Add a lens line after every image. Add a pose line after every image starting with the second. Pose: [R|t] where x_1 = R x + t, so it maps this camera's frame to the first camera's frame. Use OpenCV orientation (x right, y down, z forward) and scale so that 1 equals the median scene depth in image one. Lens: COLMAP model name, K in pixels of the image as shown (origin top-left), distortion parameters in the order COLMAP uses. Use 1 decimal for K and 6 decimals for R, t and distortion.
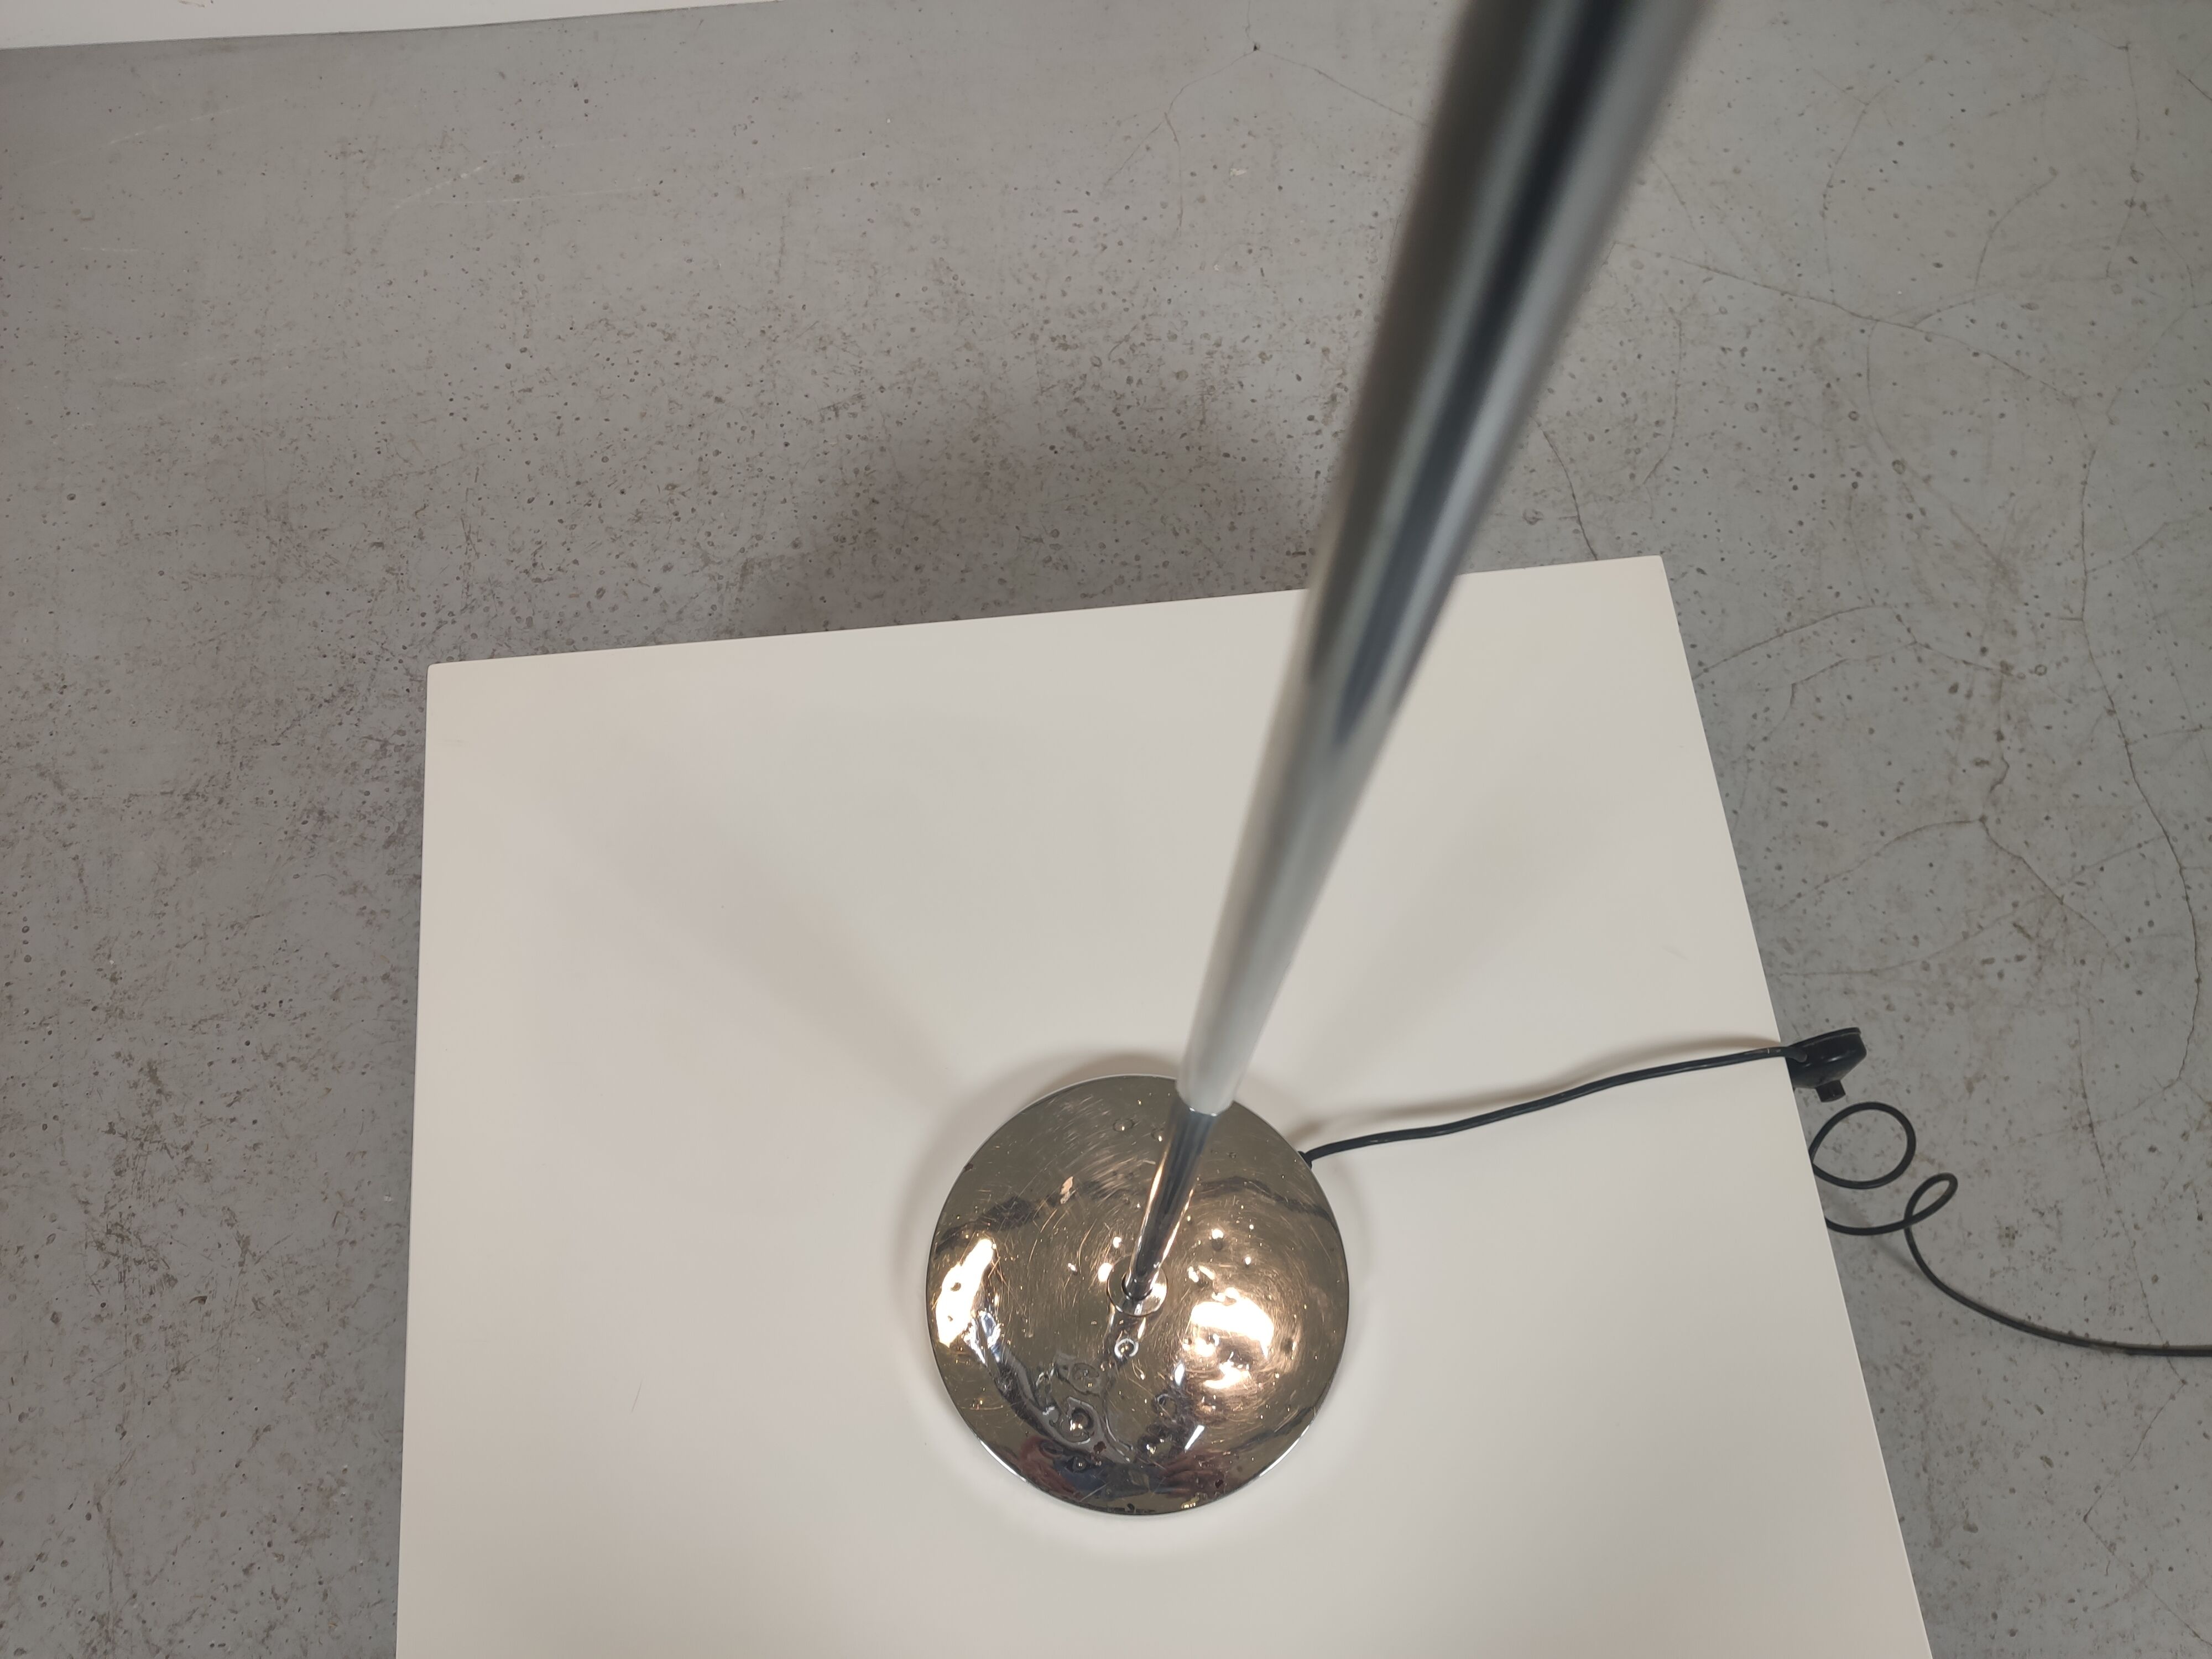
lens RADIAL K [[1702.1, 0, 1118.2], [0, 1702.1, 816.3], [0, 0, 1]] dist [-0.009849, 0.006741]
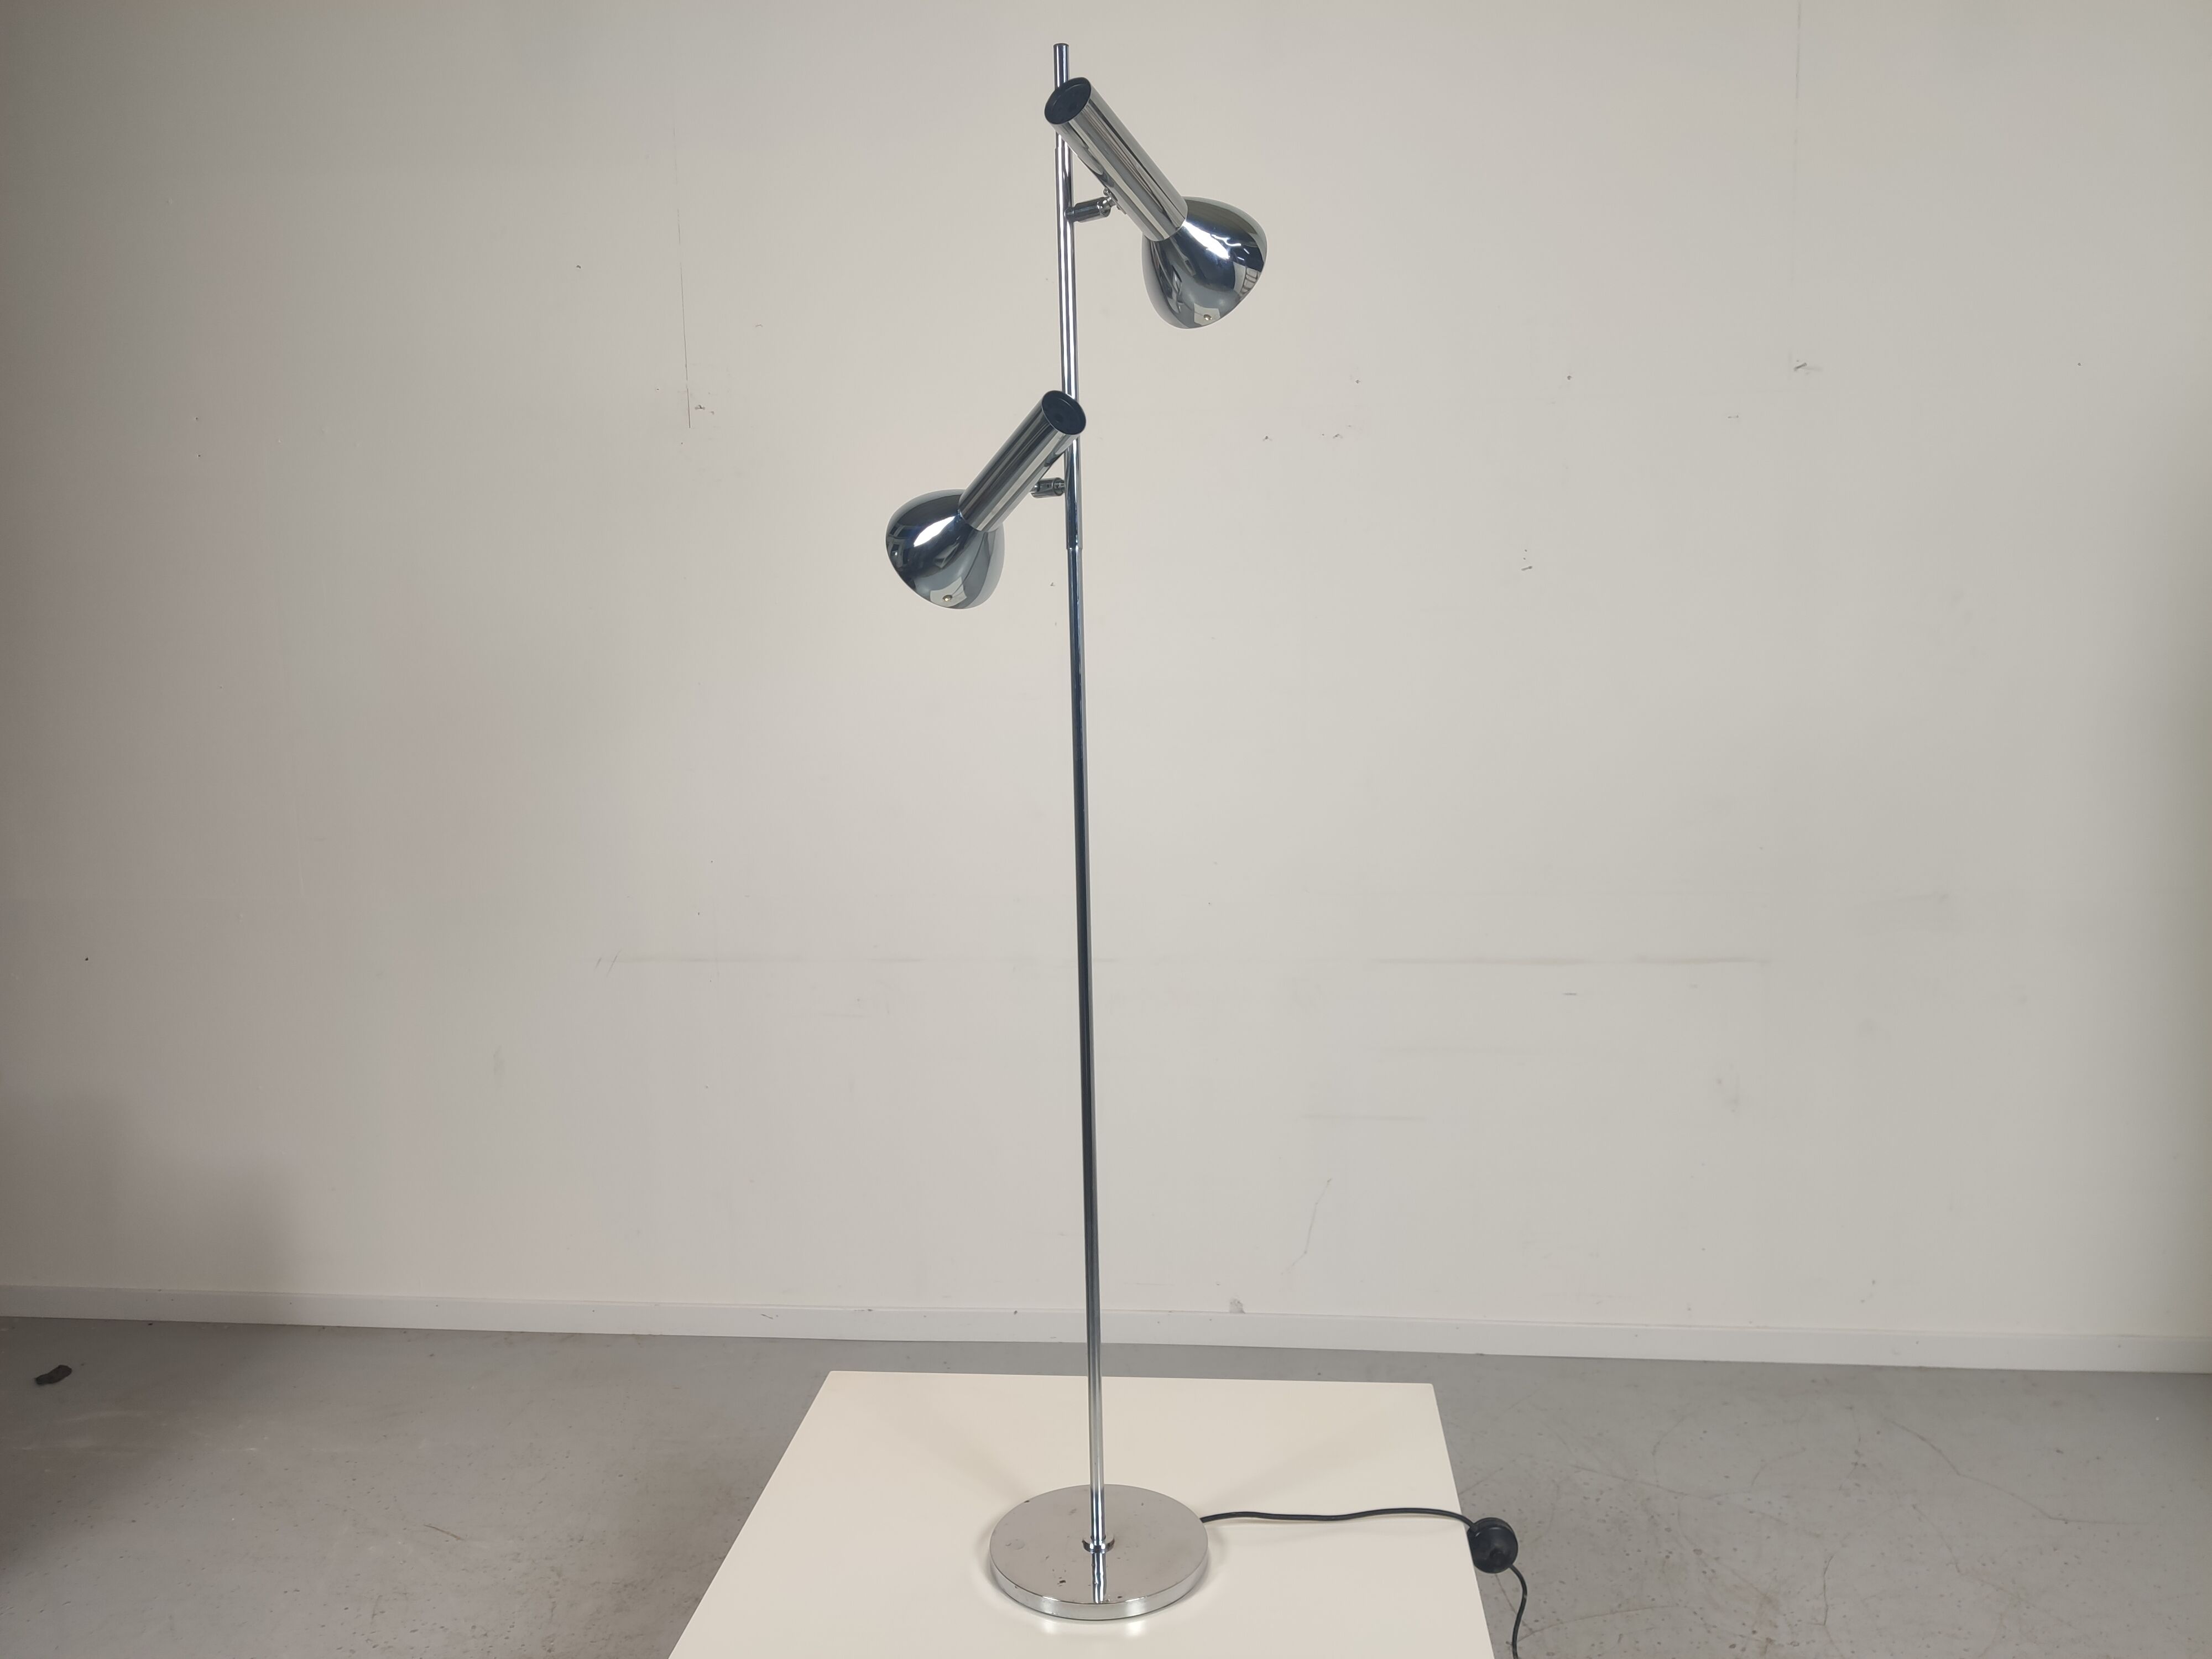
lens RADIAL K [[1702.1, 0, 1109.4], [0, 1702.1, 830.3], [0, 0, 1]] dist [-0.009849, 0.006741]
pose [[0.979202, -0.011265, -0.202575, 0.265614], [-0.175014, 0.458188, -0.871455, 0.995566], [0.102635, 0.888784, 0.446687, -0.363548]]
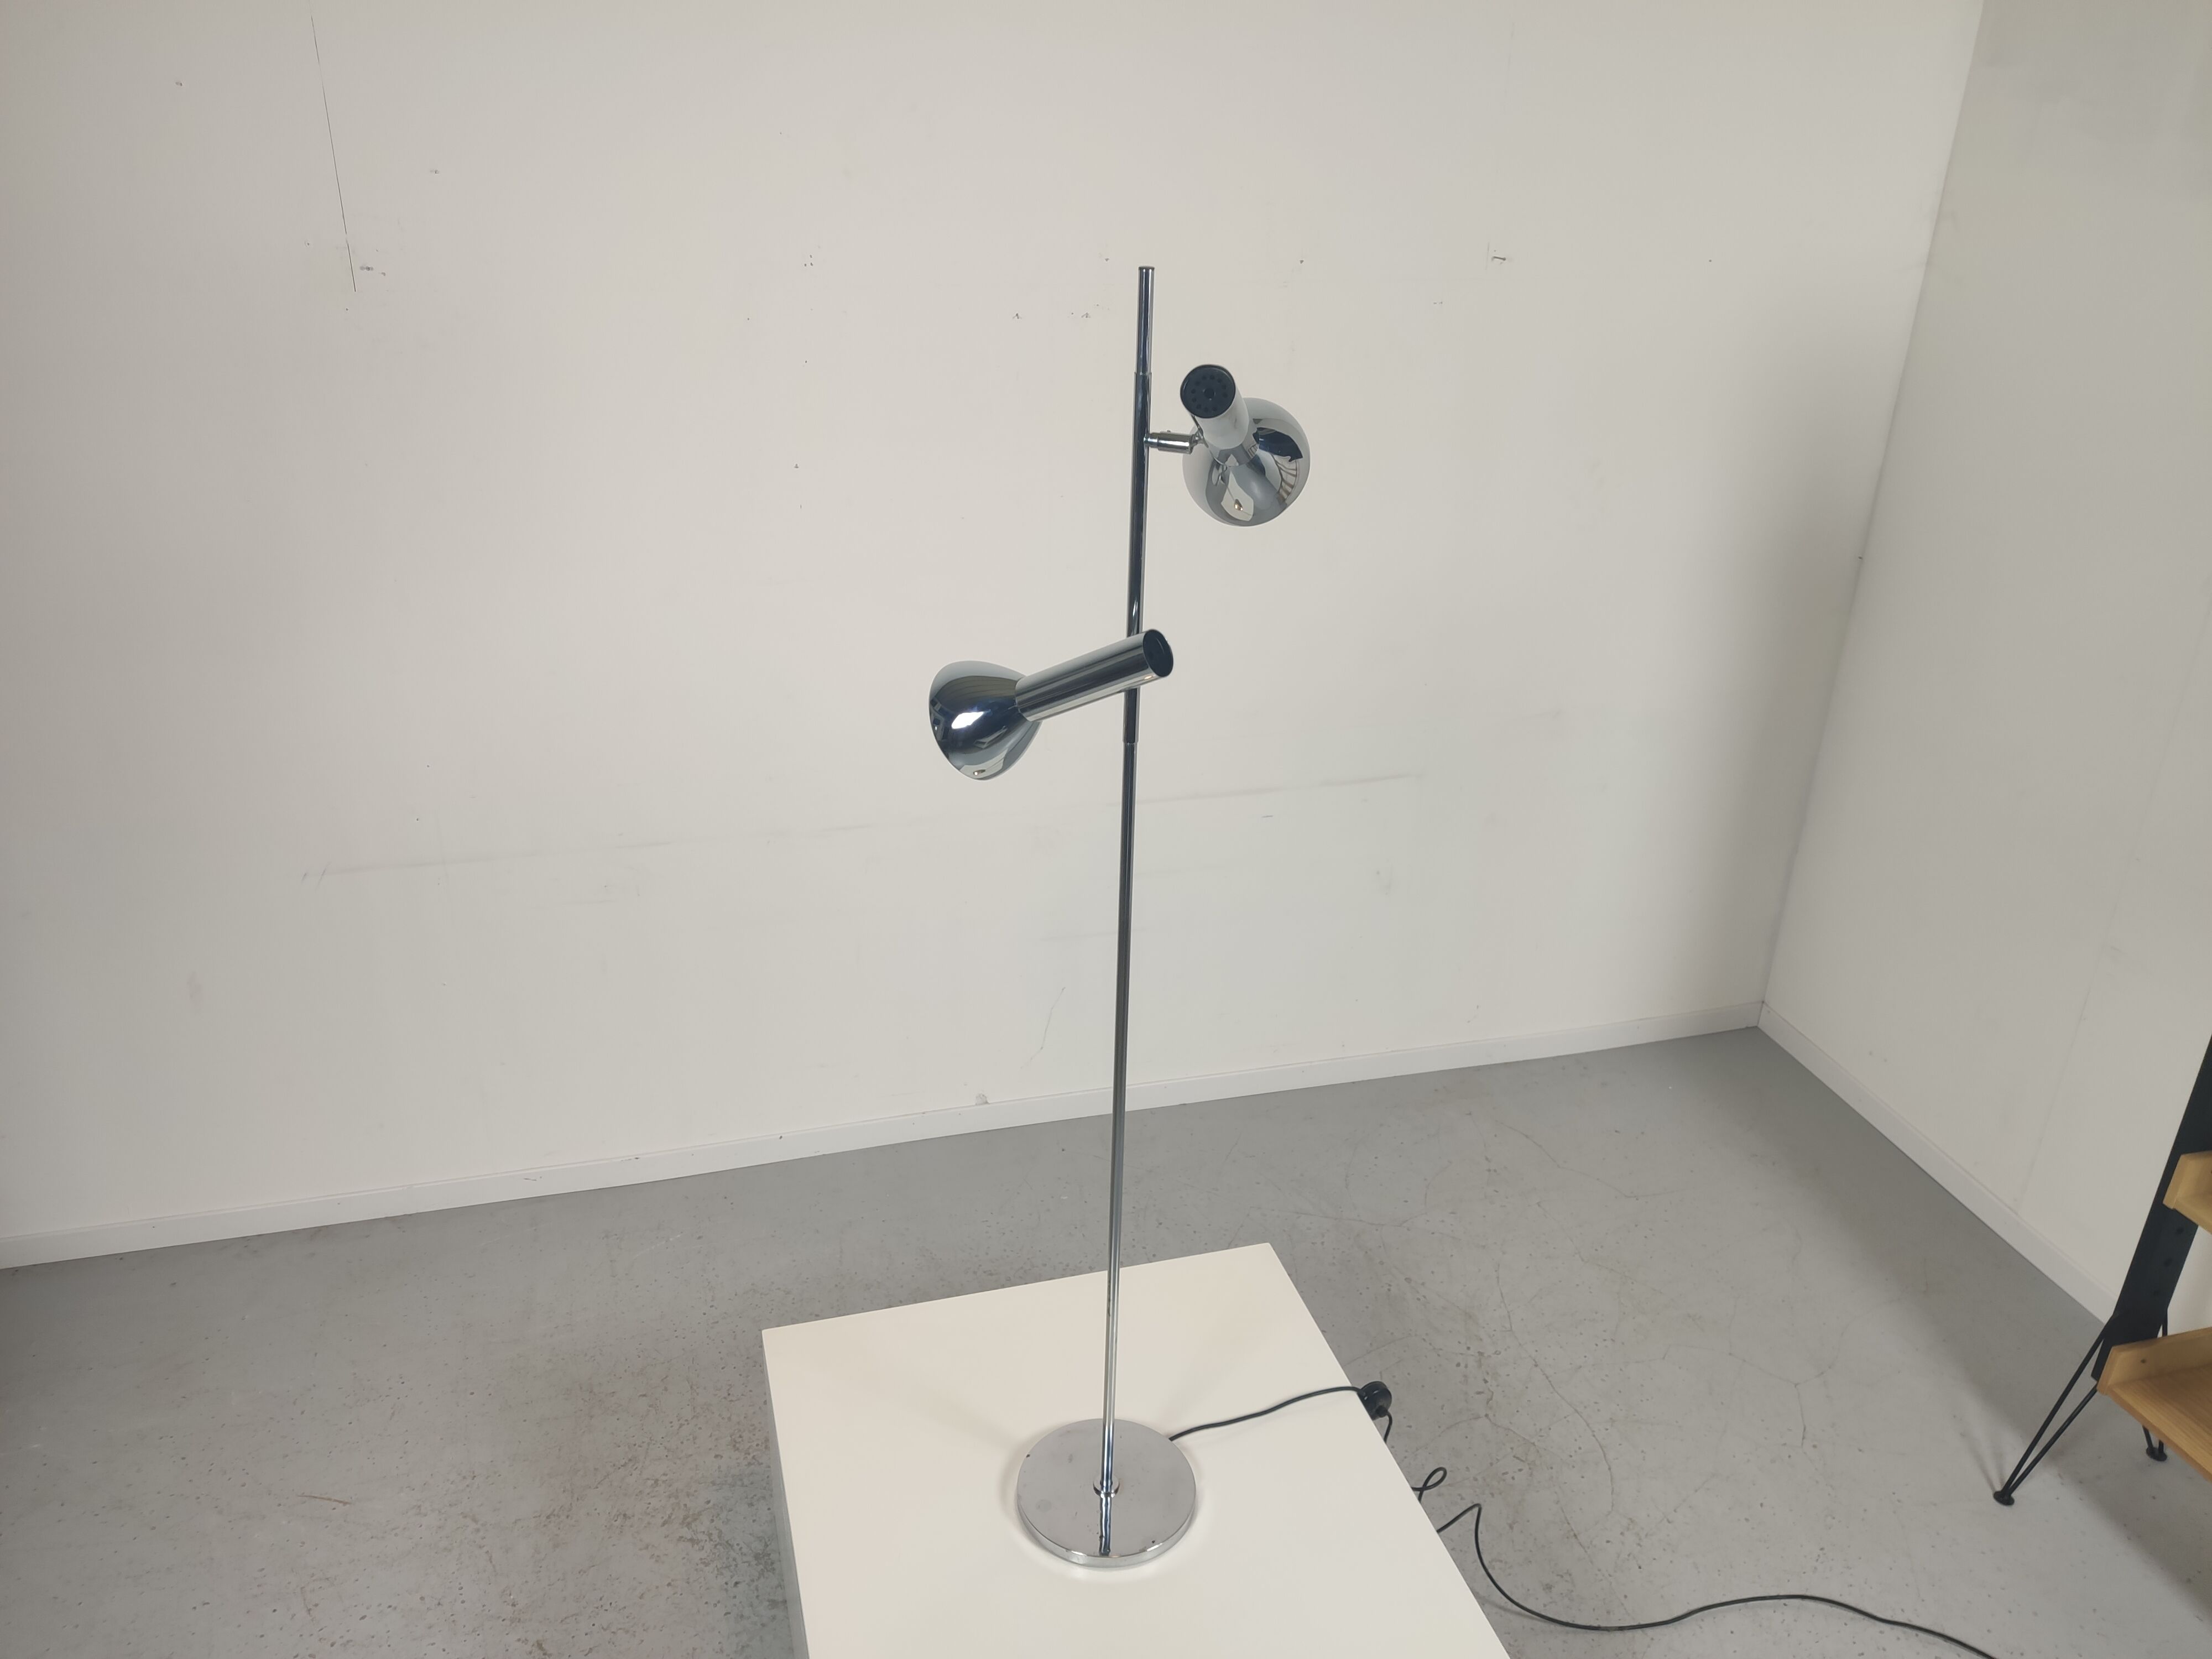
lens RADIAL K [[1702.1, 0, 1114.5], [0, 1702.1, 827.5], [0, 0, 1]] dist [-0.009849, 0.006741]
pose [[0.984186, -0.064248, 0.165073, -0.194427], [0.161787, 0.705478, -0.690019, 0.792898], [-0.072123, 0.705814, 0.704716, -0.823650]]
